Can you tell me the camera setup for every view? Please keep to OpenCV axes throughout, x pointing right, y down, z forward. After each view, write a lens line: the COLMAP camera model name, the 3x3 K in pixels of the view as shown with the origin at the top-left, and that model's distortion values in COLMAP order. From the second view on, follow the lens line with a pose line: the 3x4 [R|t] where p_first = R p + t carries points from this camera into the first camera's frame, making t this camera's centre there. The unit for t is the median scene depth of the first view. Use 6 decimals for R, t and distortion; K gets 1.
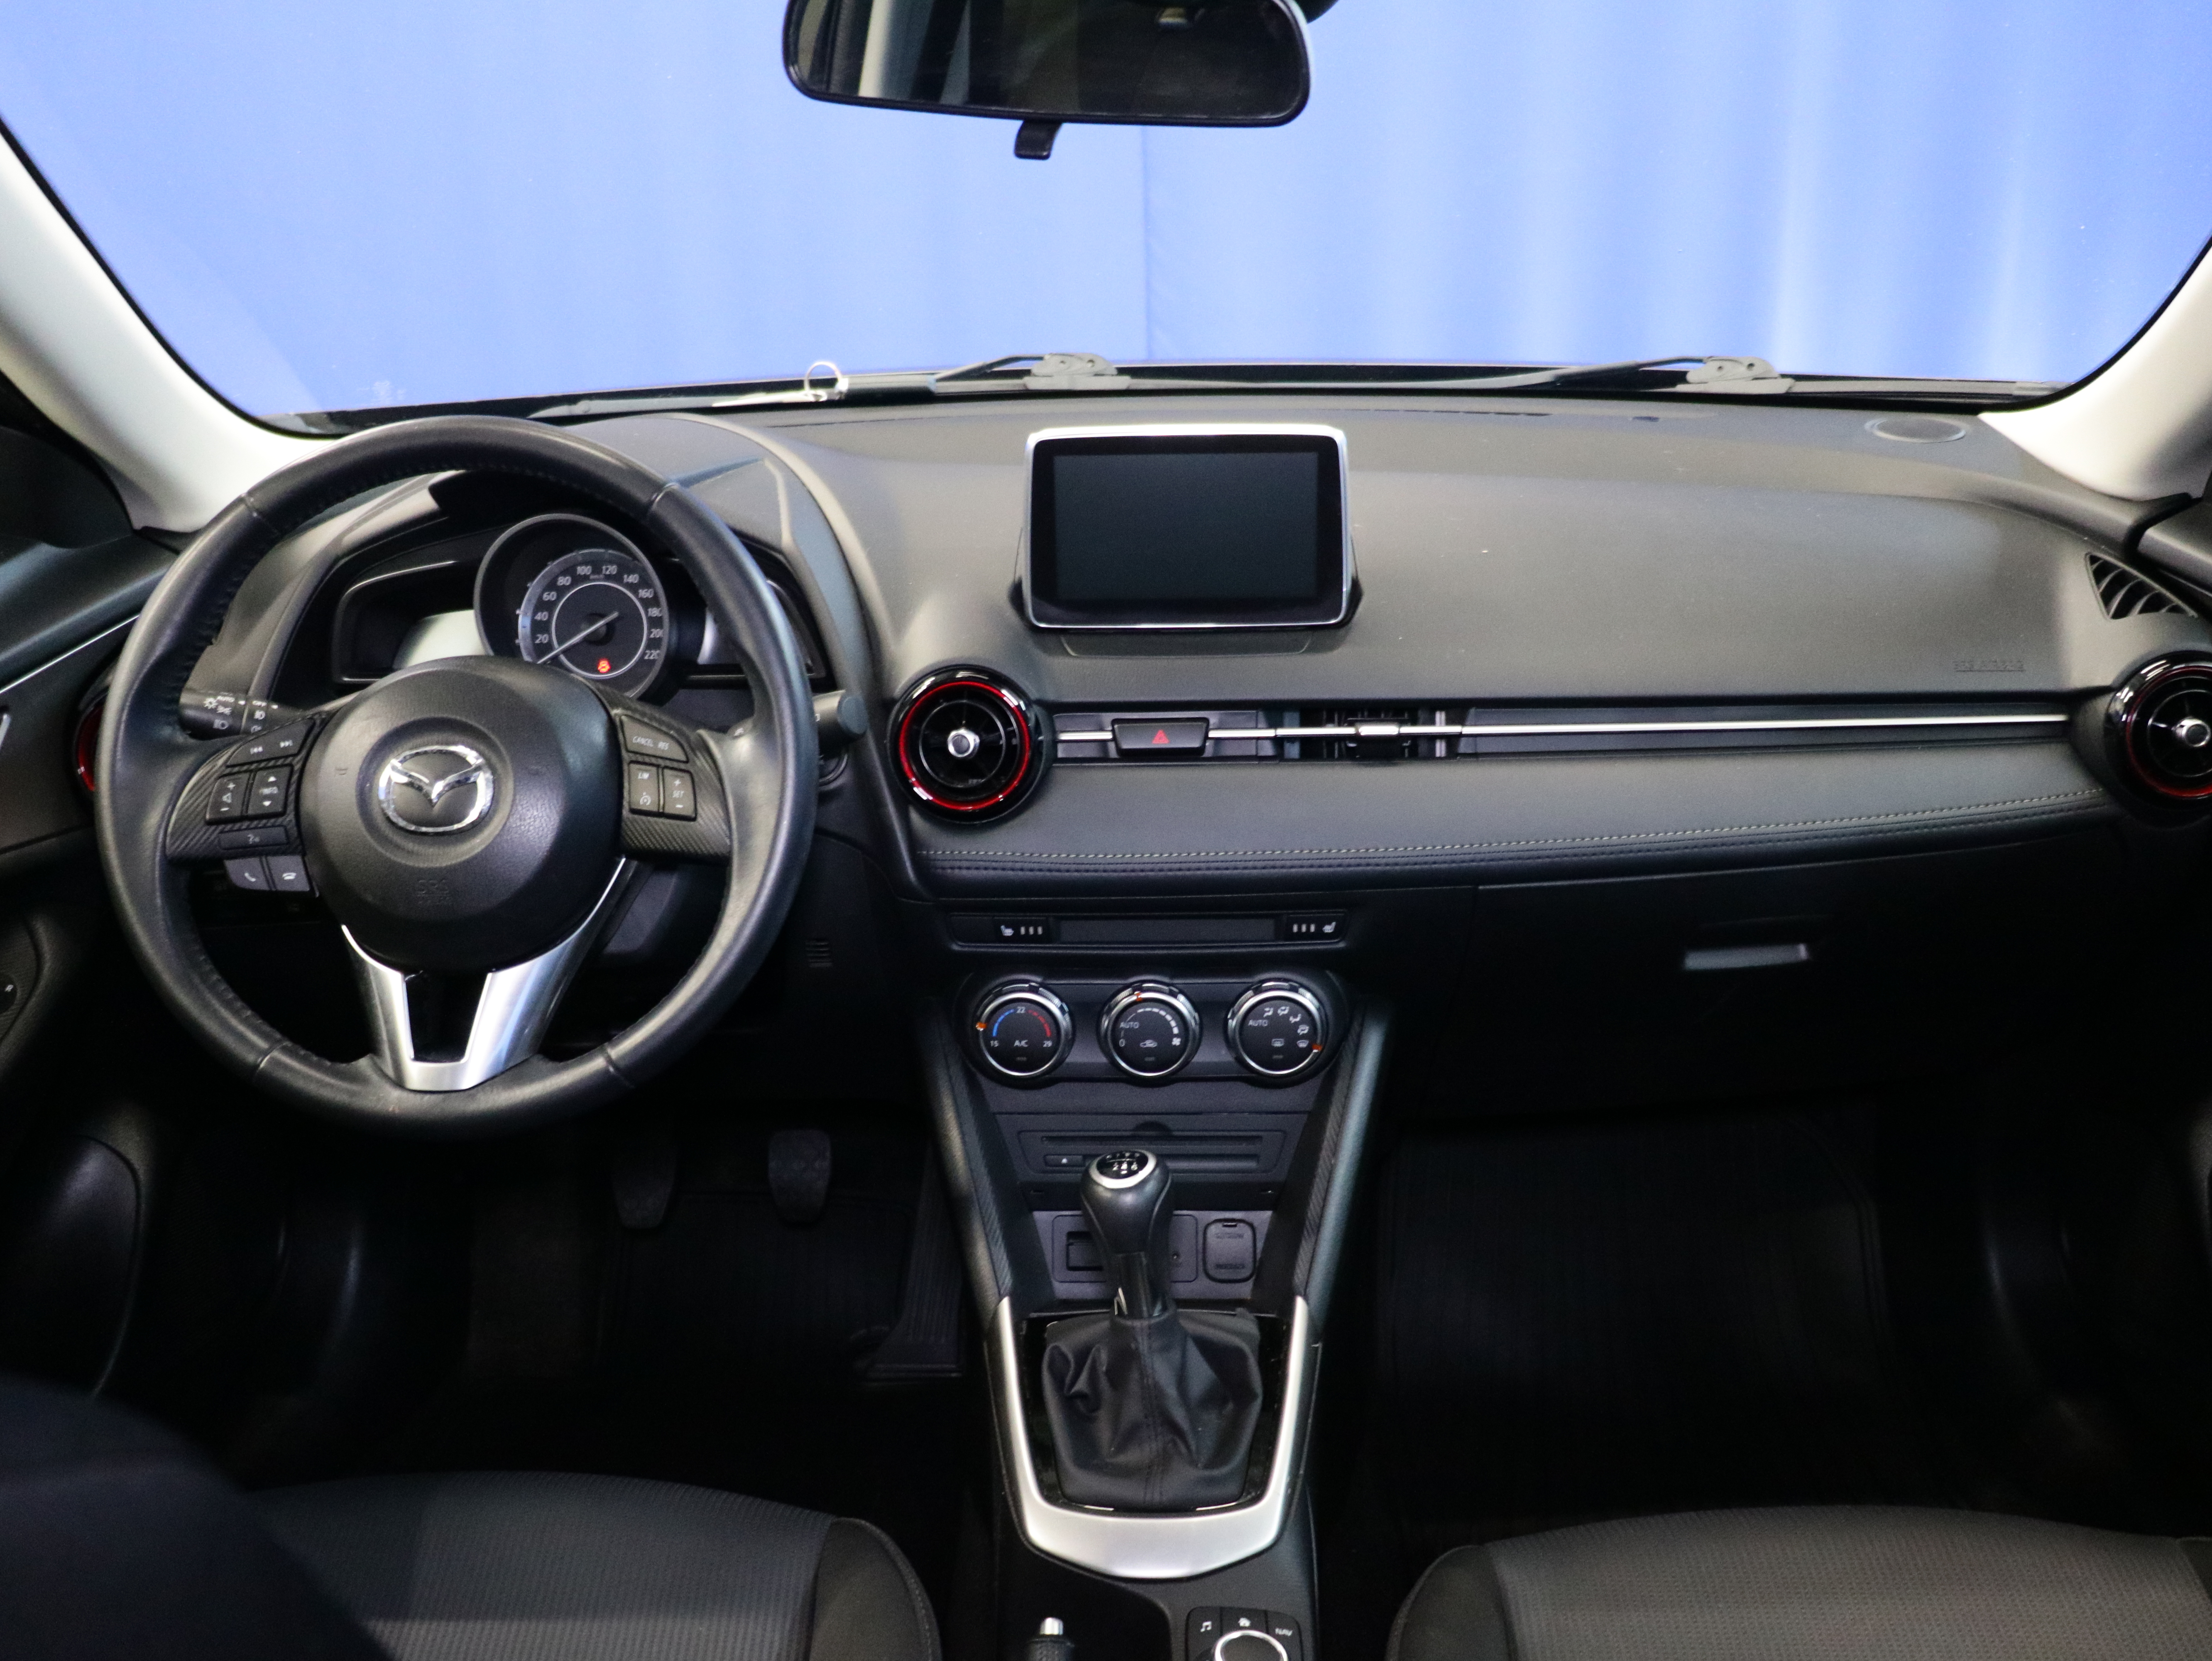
lens RADIAL K [[1961.5, 0, 1092.8], [0, 1961.5, 835.4], [0, 0, 1]] dist [-0.009250, -0.011222]
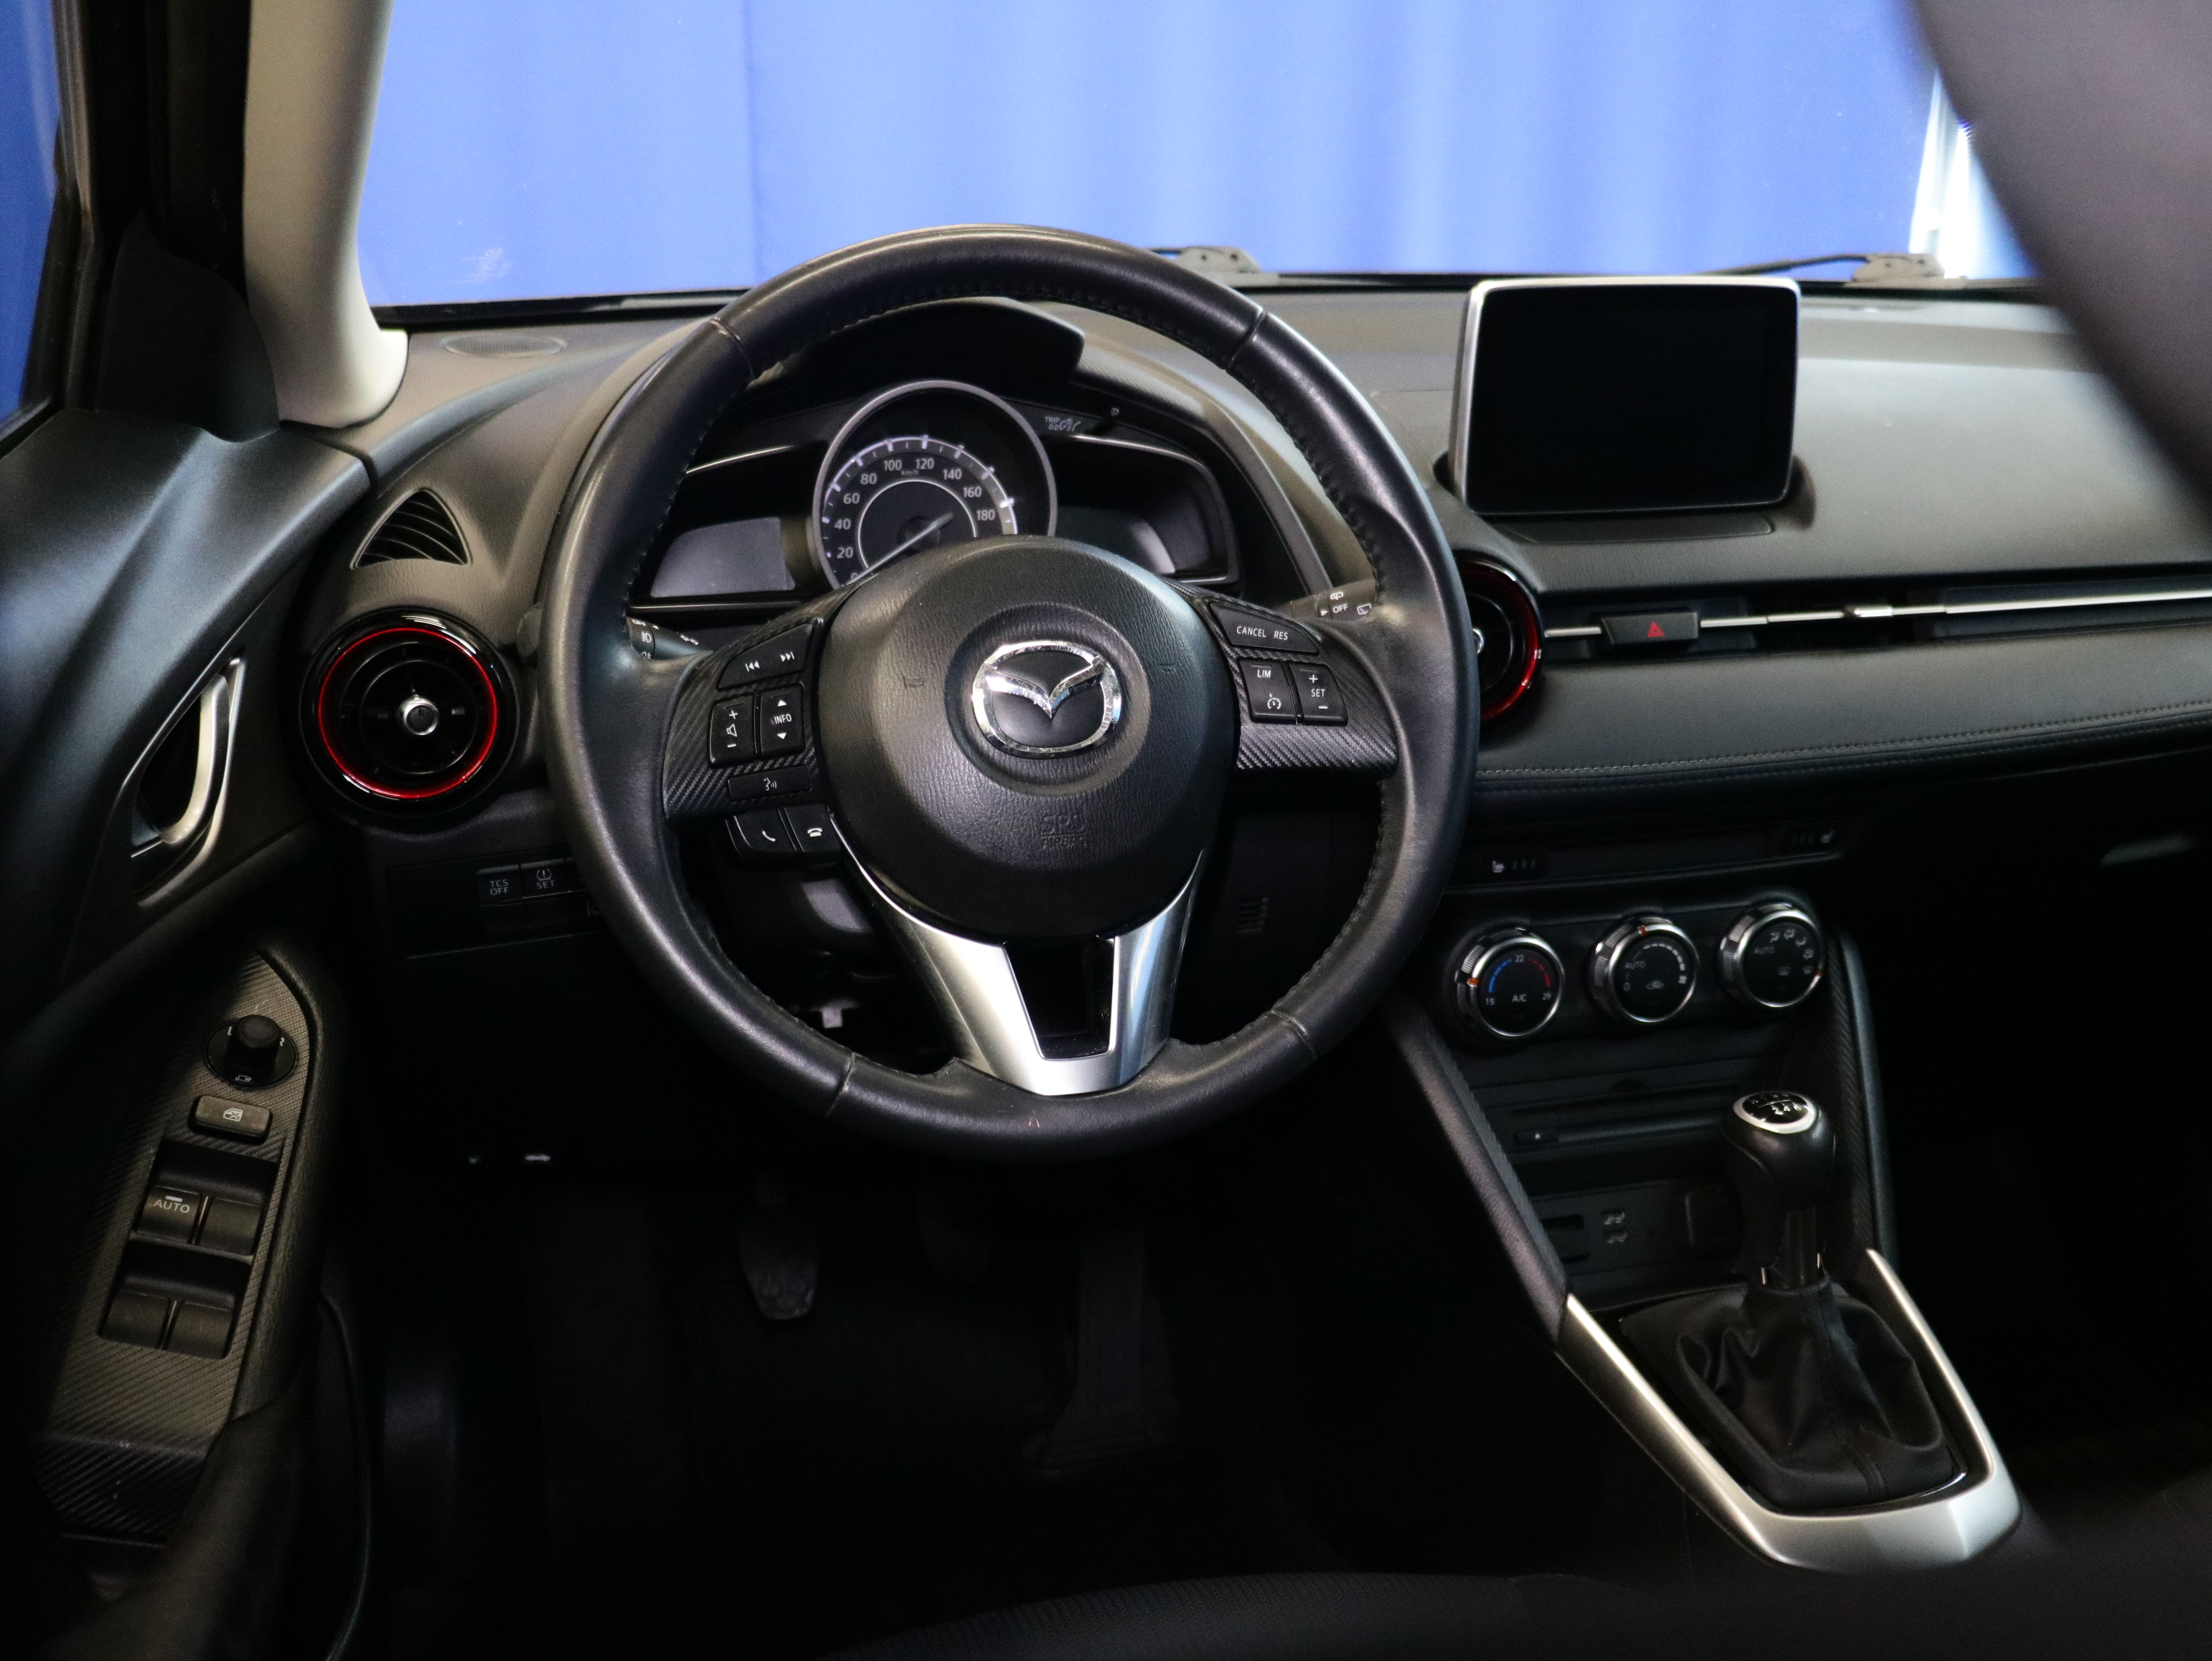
lens RADIAL K [[2093.7, 0, 1105.6], [0, 2093.7, 839.8], [0, 0, 1]] dist [-0.006958, 0.000000]
pose [[0.954370, -0.066489, 0.291131, -0.469341], [0.074306, 0.997109, -0.015864, 0.038898], [-0.289235, 0.036773, 0.956552, 0.183378]]
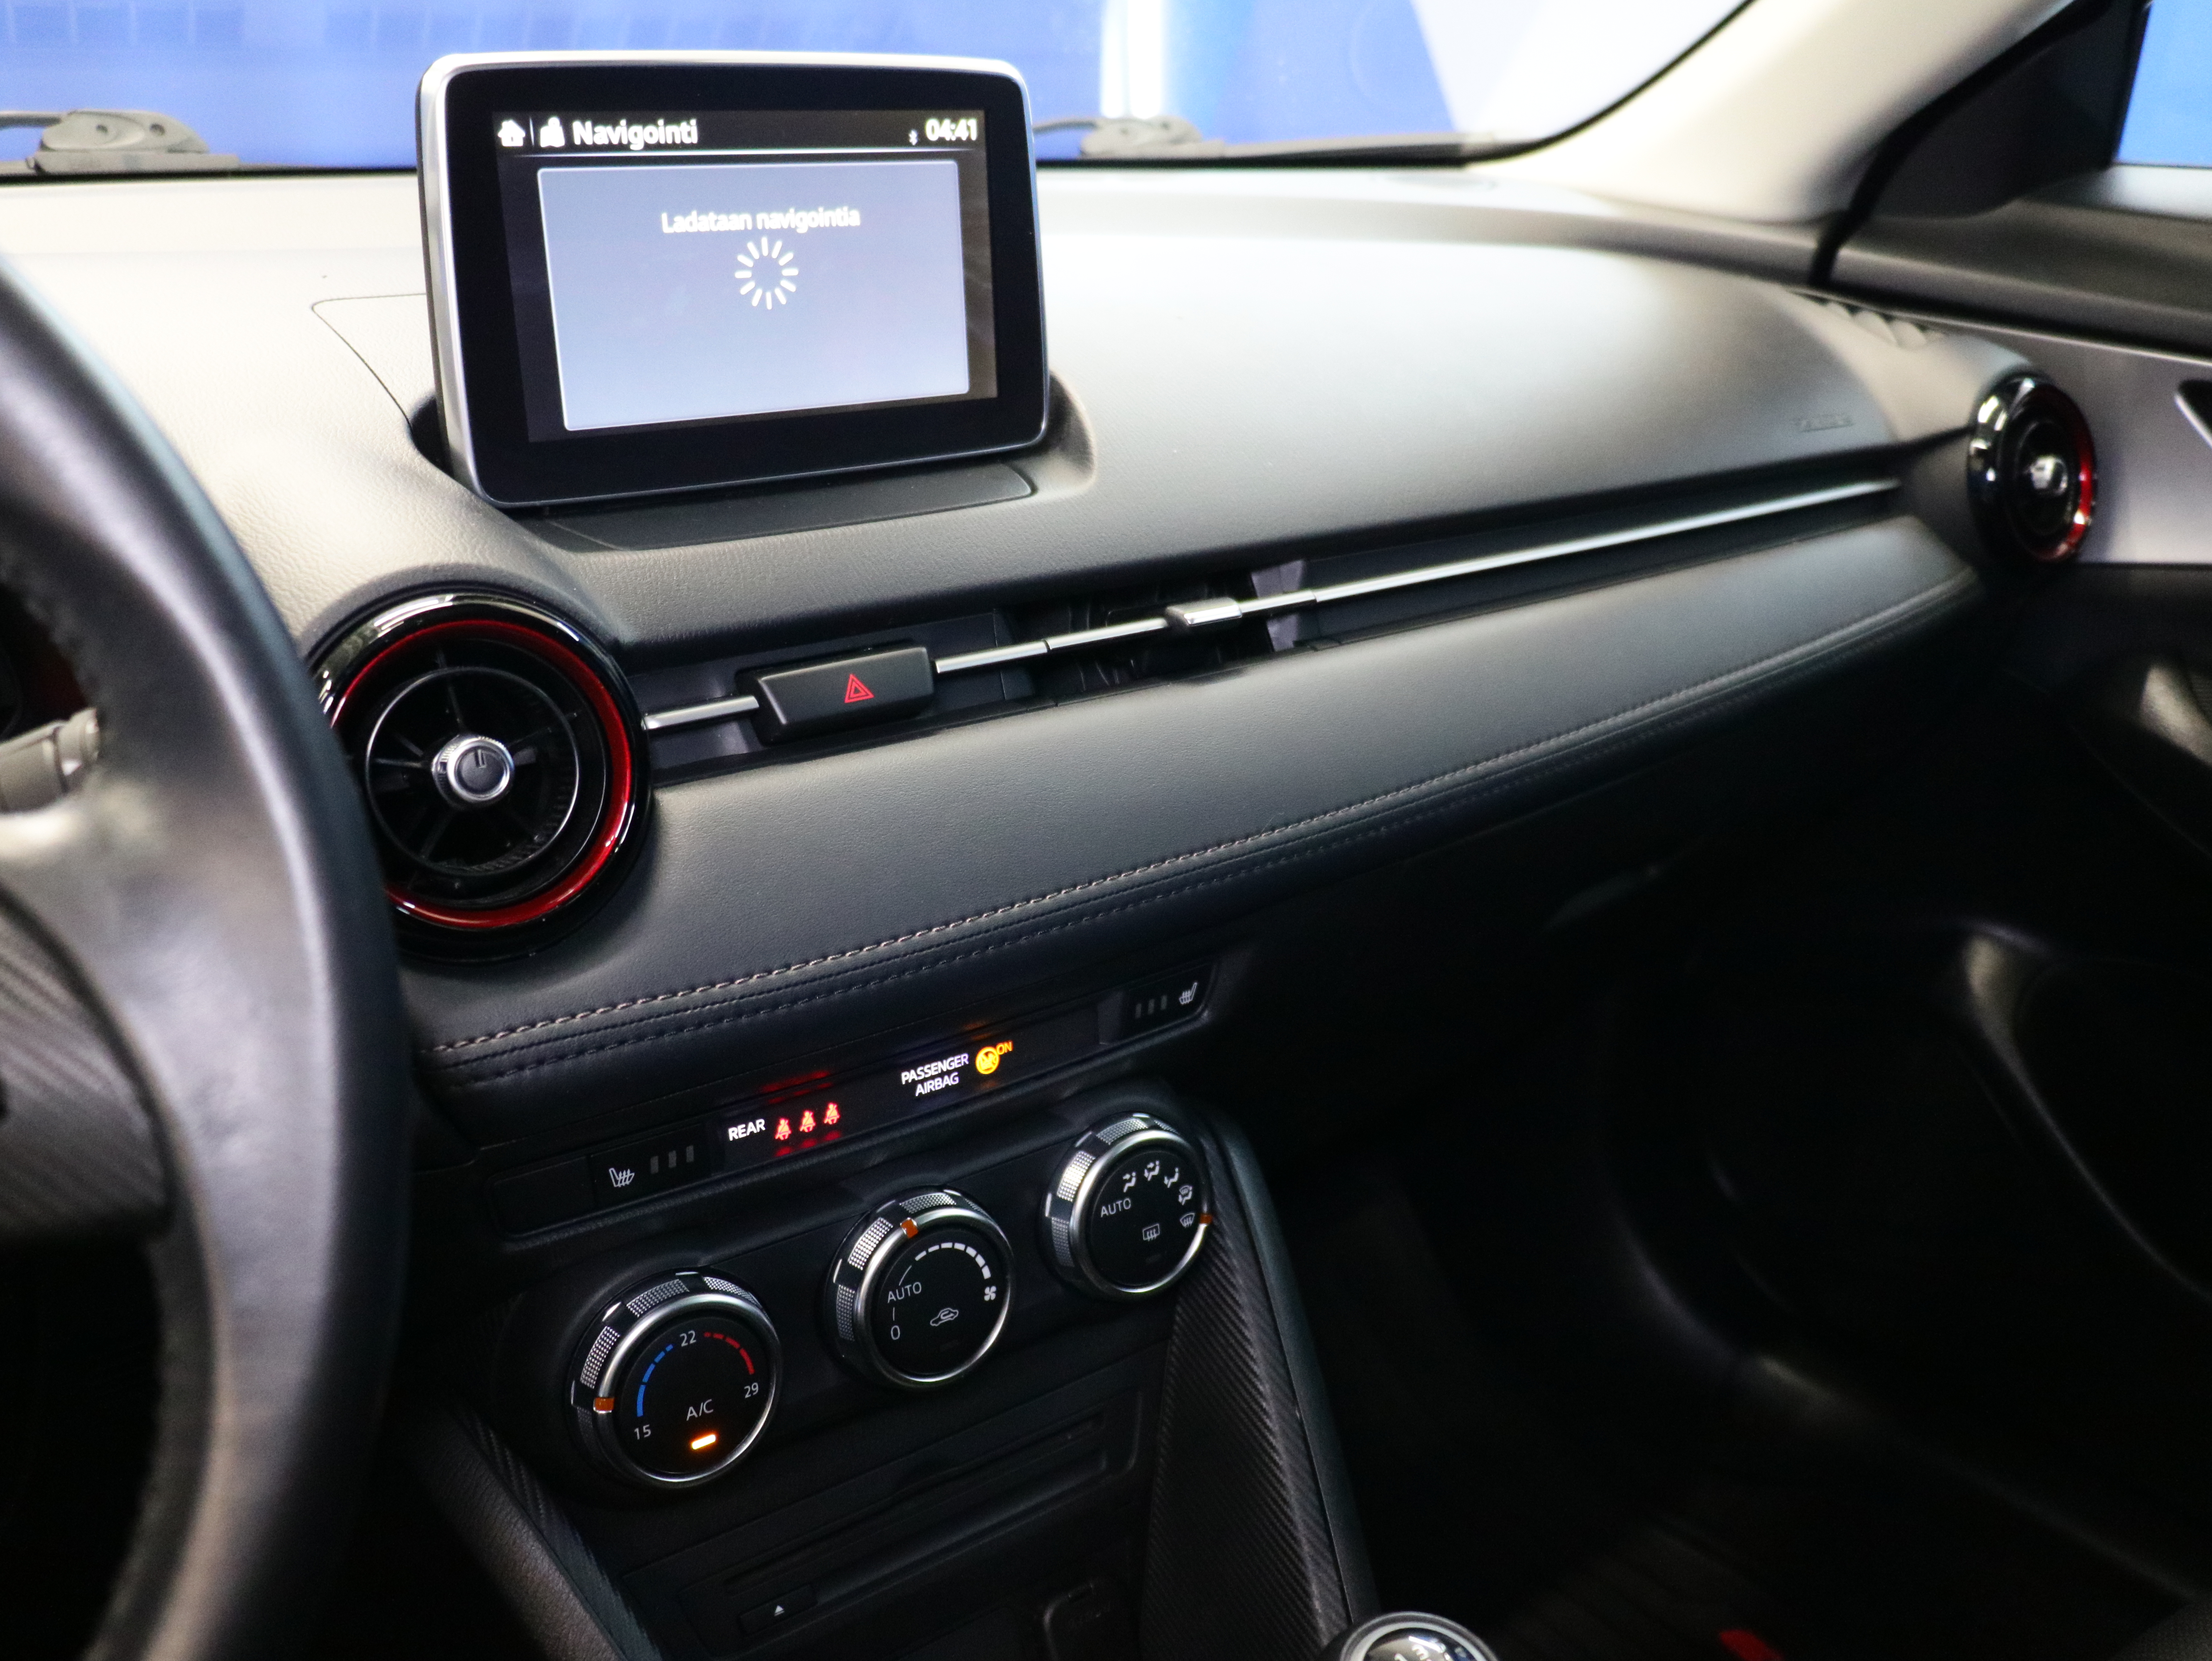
lens RADIAL K [[1961.5, 0, 1091.7], [0, 1961.5, 826.1], [0, 0, 1]] dist [-0.009250, -0.011222]
pose [[0.792766, -0.189279, 0.579392, -0.200921], [0.204919, 0.977997, 0.039112, -0.024026], [-0.574047, 0.087721, 0.814110, 0.574512]]
